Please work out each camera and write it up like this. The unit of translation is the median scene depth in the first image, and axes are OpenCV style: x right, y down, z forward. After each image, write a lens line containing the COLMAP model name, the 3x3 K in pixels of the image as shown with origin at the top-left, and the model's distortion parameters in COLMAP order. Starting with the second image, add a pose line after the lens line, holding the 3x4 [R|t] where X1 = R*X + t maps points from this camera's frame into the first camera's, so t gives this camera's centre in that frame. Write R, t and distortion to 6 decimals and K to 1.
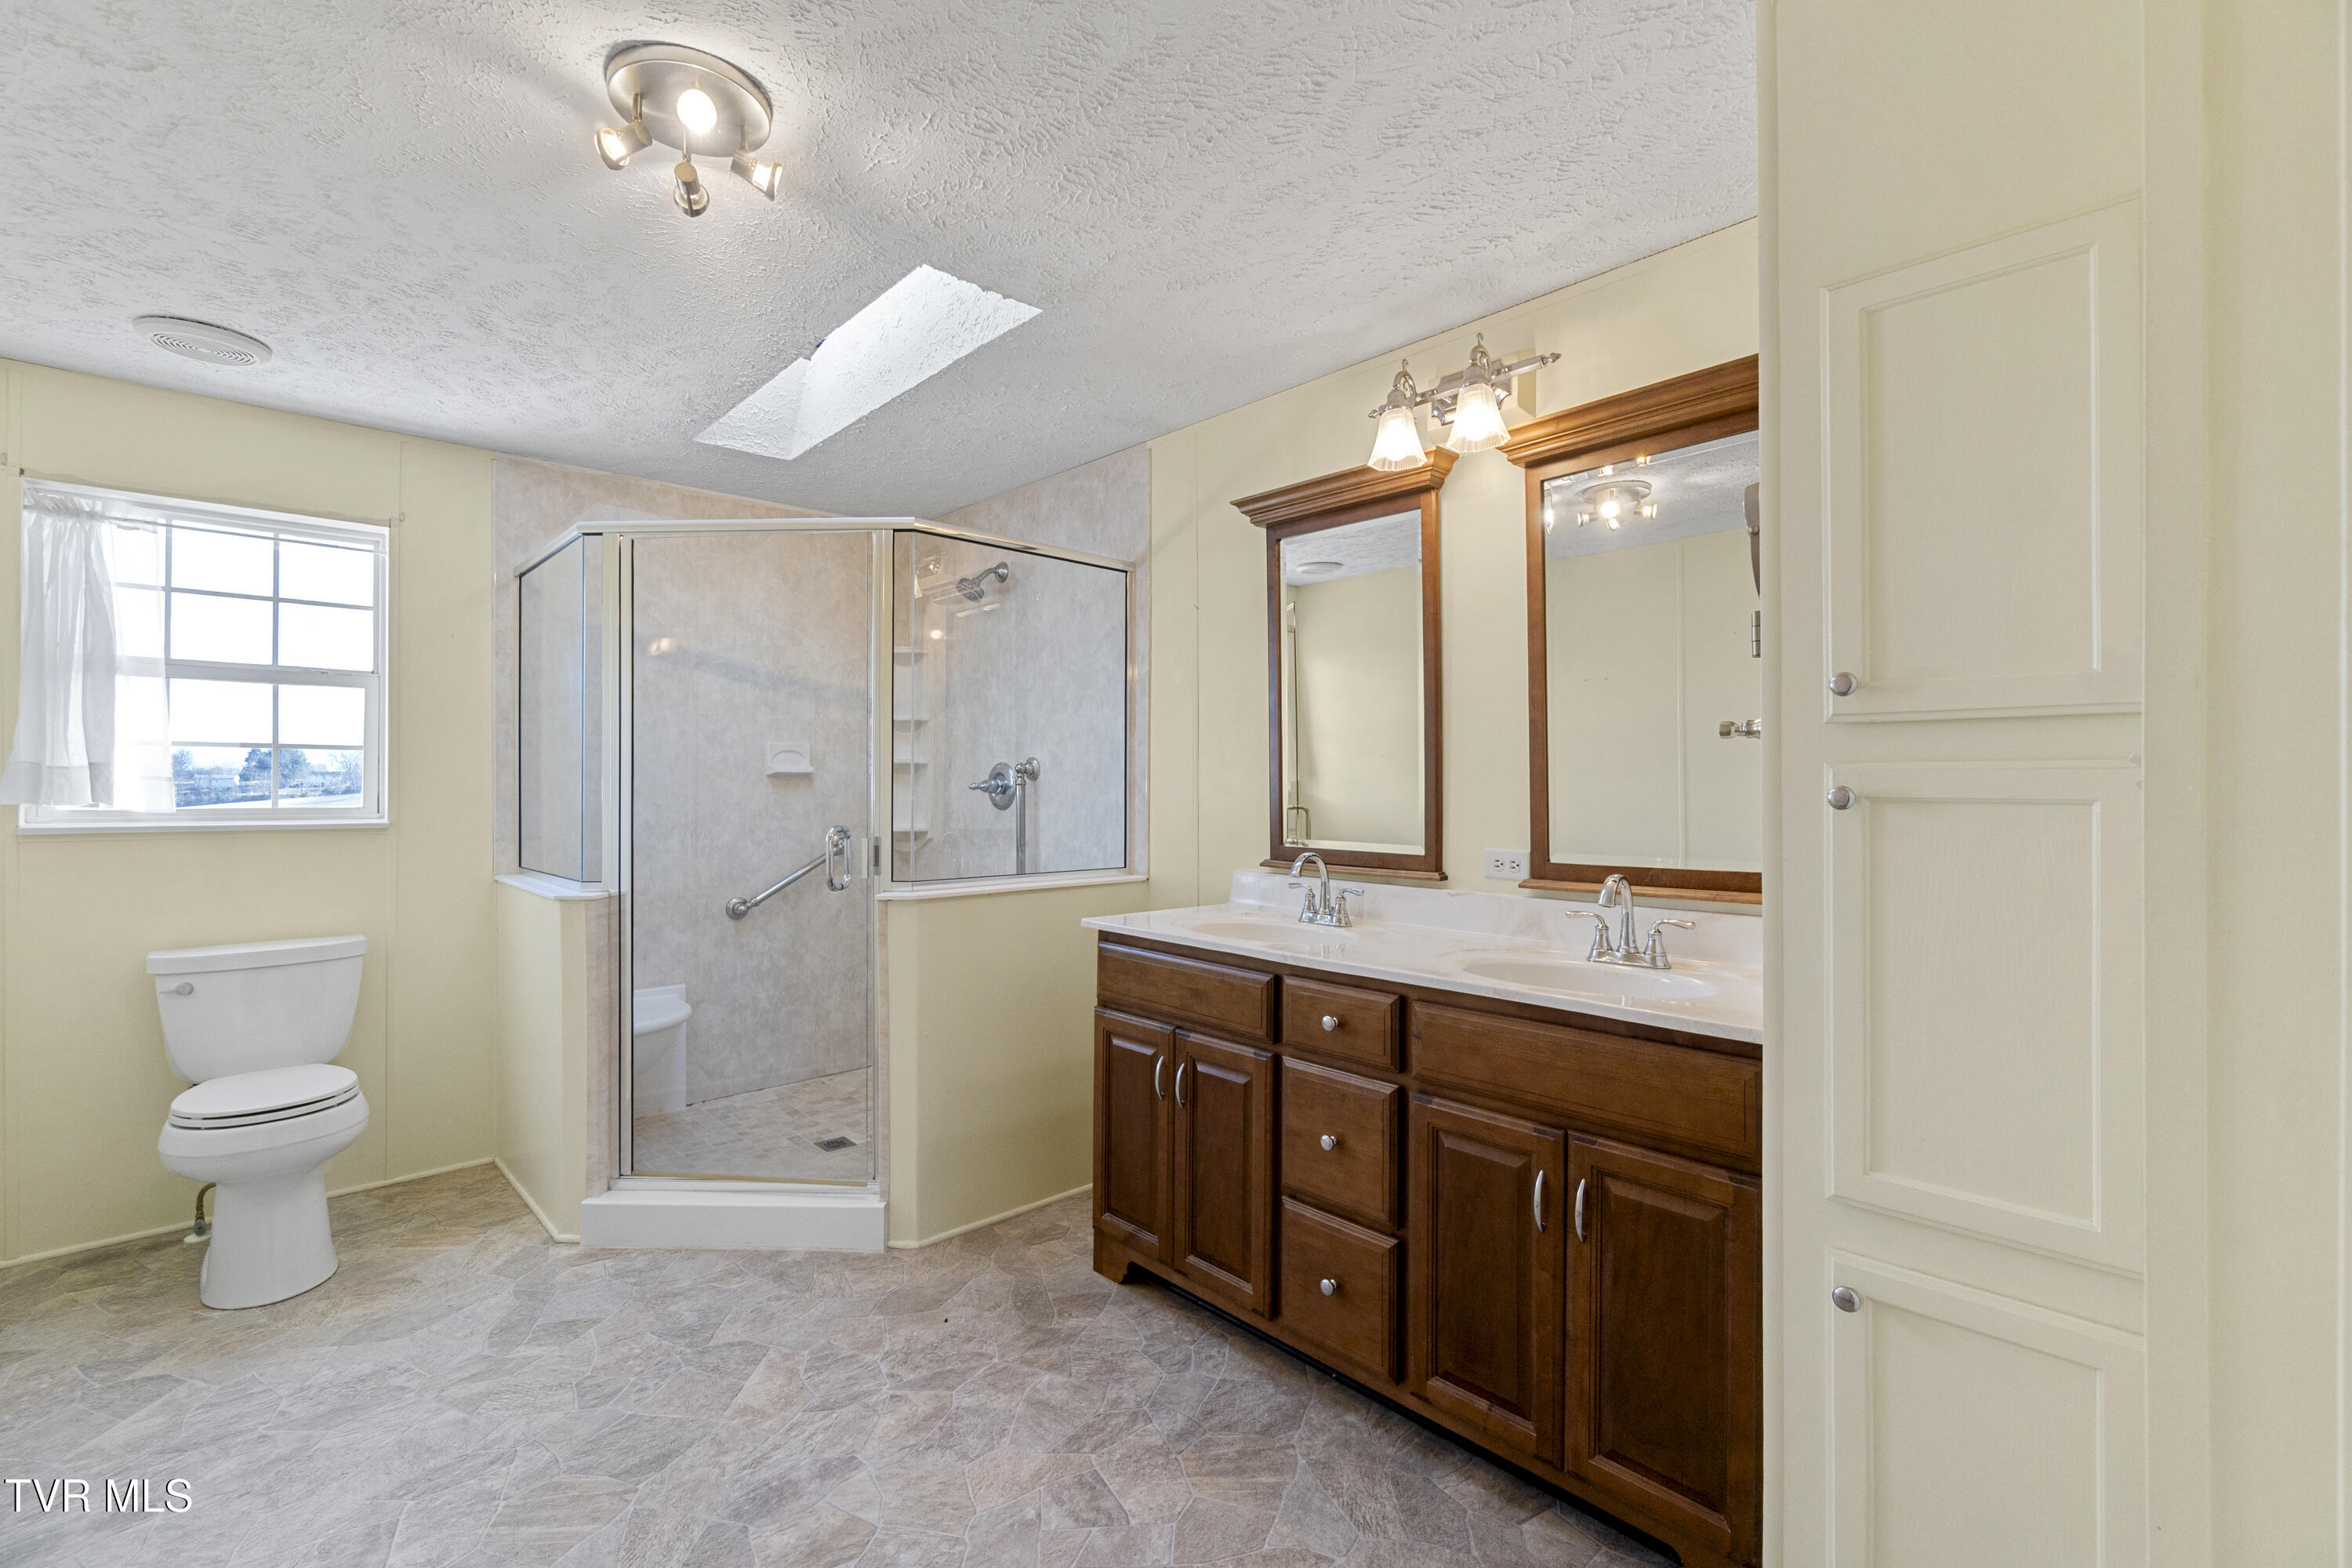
lens RADIAL K [[1024.9, 0, 1178.9], [0, 1024.9, 772.5], [0, 0, 1]] dist [-0.000073, 0.000067]
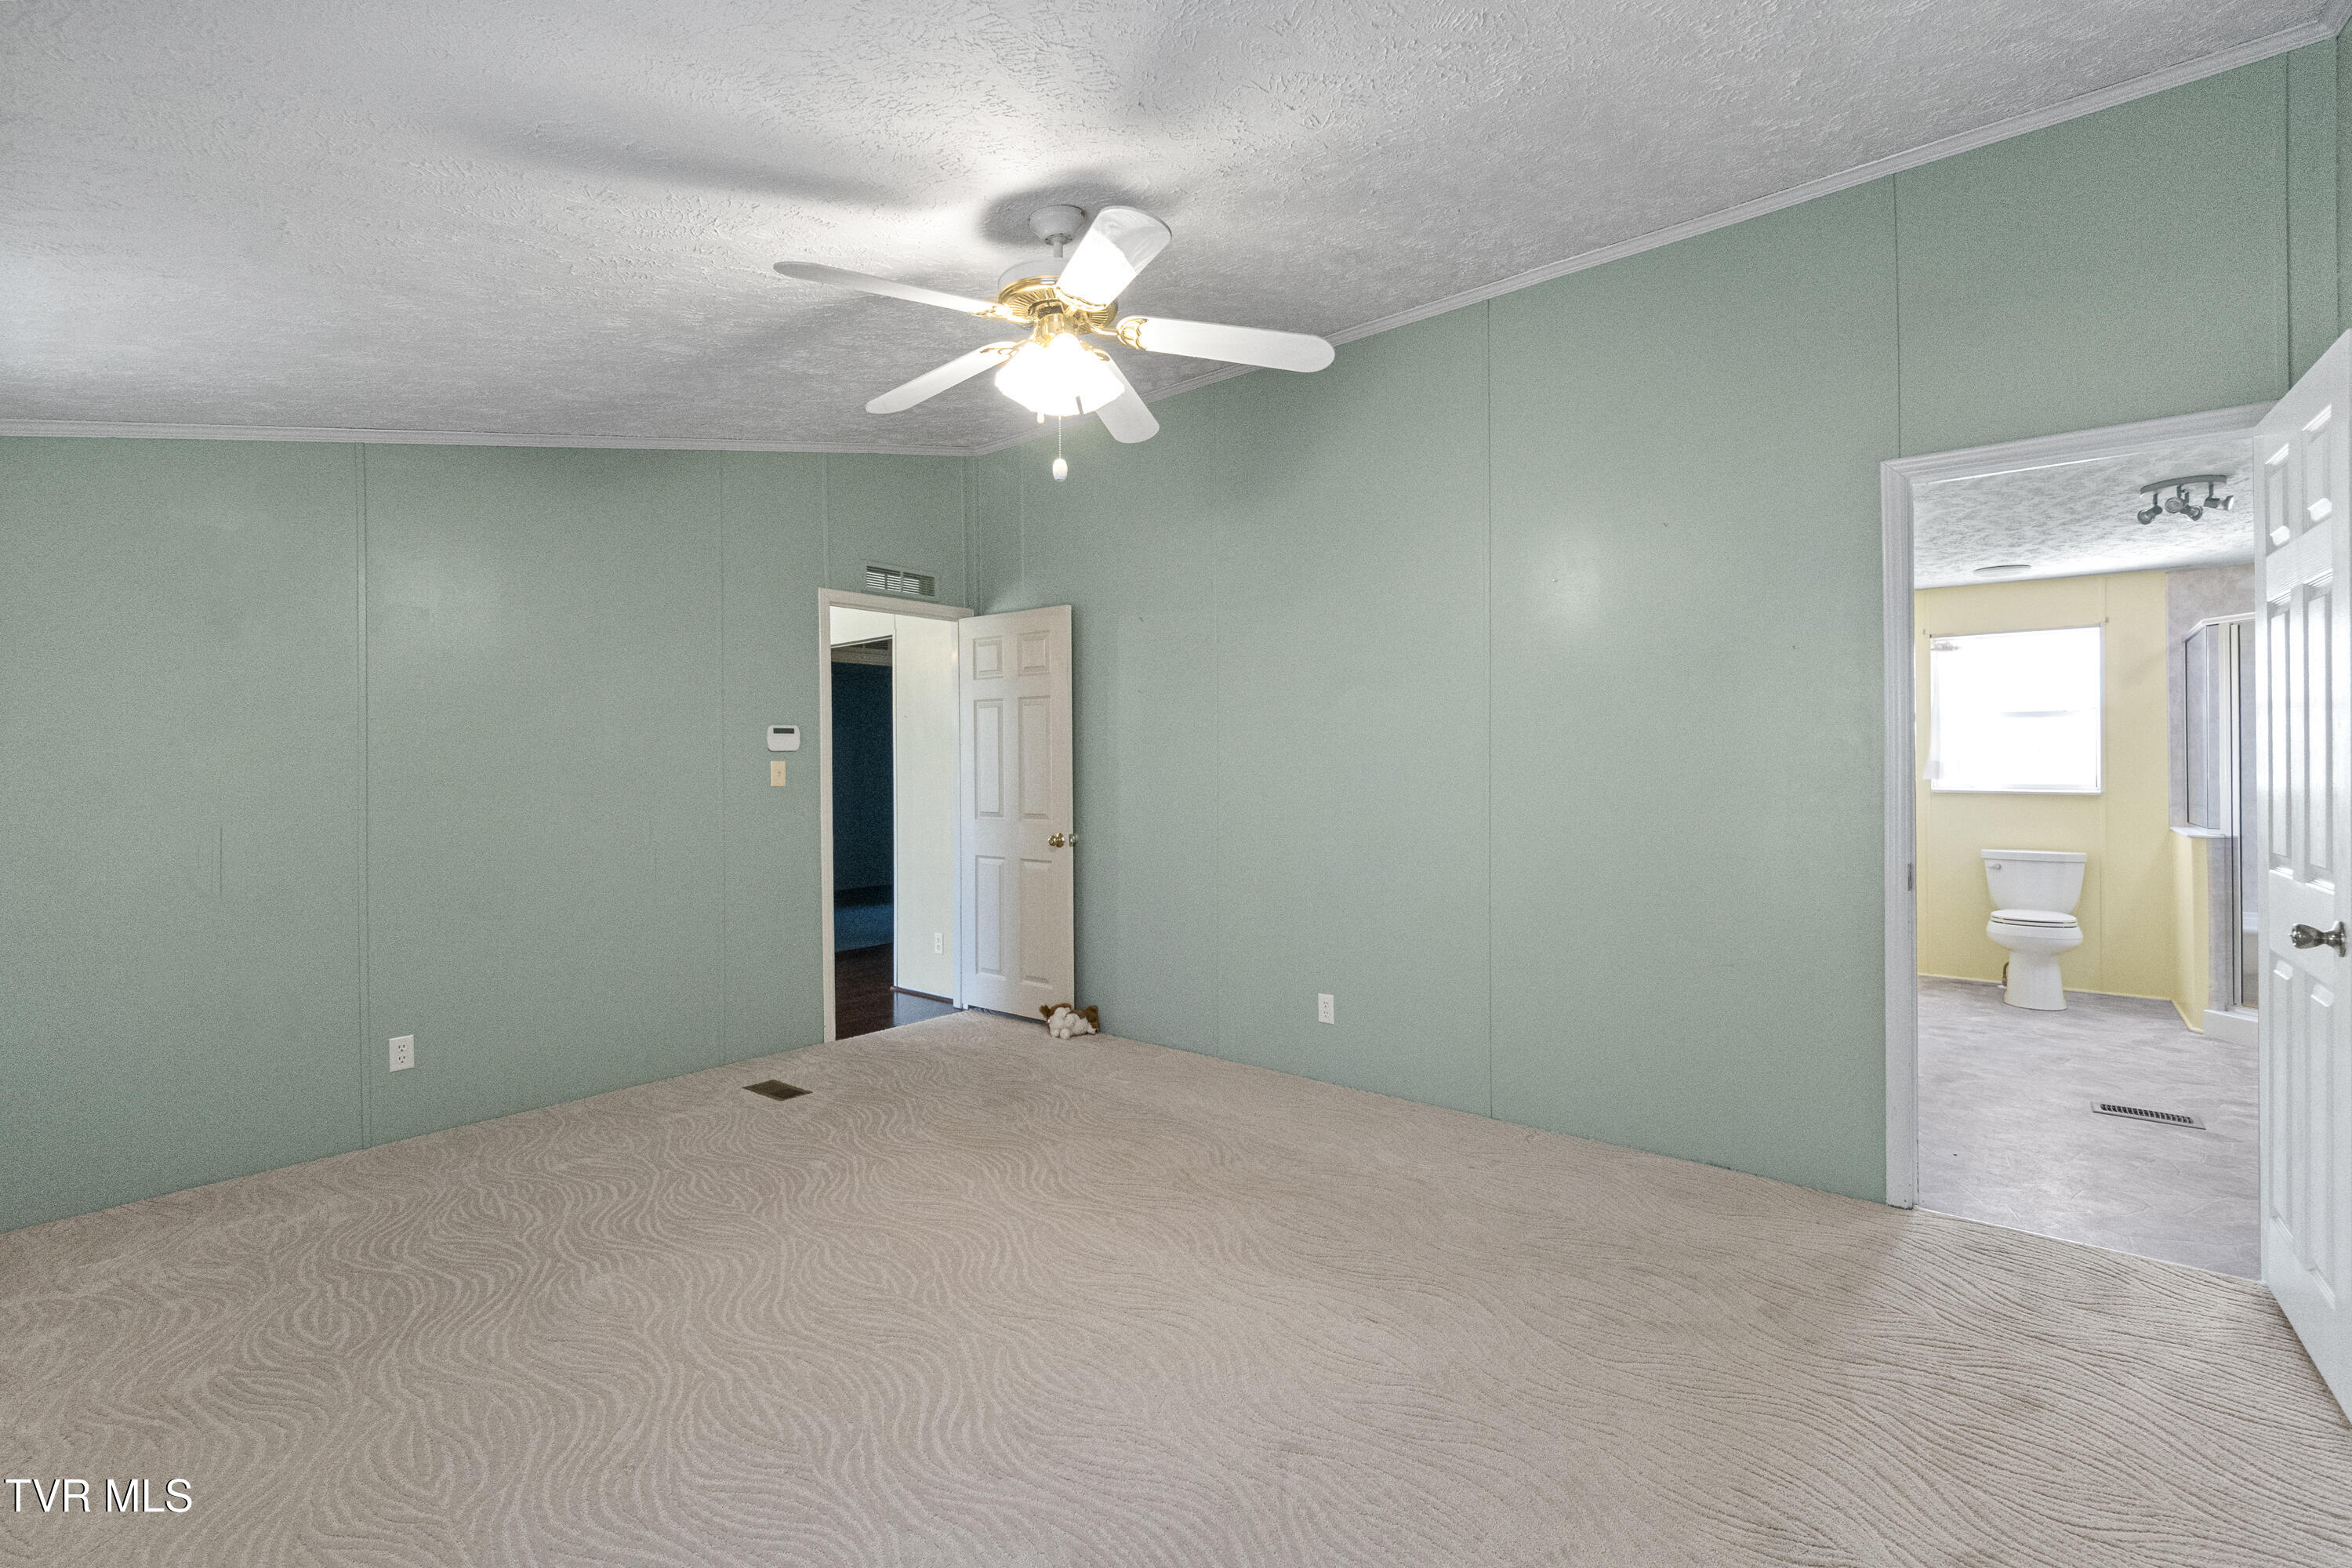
lens RADIAL K [[1024.9, 0, 1178.9], [0, 1024.9, 772.5], [0, 0, 1]] dist [-0.000073, 0.000067]
pose [[0.120179, 0.004965, -0.992740, 0.917516], [0.013977, 0.999880, 0.006693, -0.022472], [0.992654, -0.014680, 0.120095, -0.918829]]
